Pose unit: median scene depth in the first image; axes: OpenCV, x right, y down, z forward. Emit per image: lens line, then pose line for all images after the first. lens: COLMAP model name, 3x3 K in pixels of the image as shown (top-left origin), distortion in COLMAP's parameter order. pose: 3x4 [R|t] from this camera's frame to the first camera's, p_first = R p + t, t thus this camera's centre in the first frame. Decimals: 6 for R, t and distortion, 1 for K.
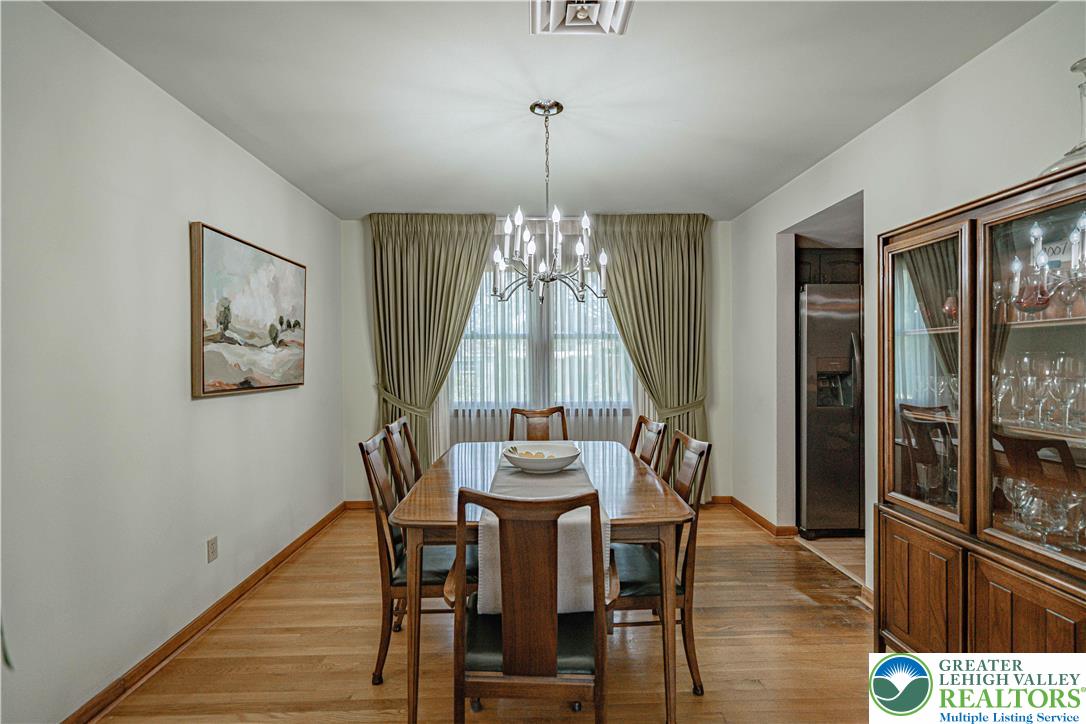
lens RADIAL K [[498.4, 0, 544.5], [0, 498.4, 359.2], [0, 0, 1]] dist [-0.003380, 0.000028]
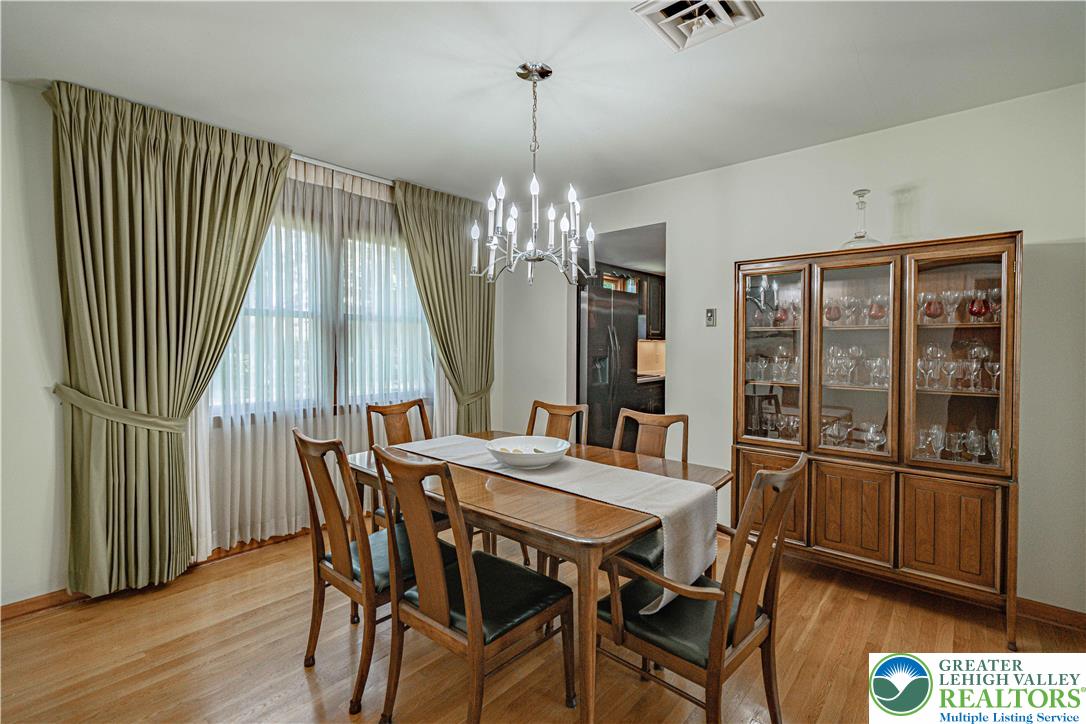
lens RADIAL K [[498.4, 0, 546.6], [0, 498.4, 355.6], [0, 0, 1]] dist [-0.003380, 0.000028]
pose [[0.666648, -0.014520, 0.745232, -0.461815], [-0.005571, 0.999685, 0.024461, -0.003155], [-0.745352, -0.020459, 0.666357, 0.253839]]
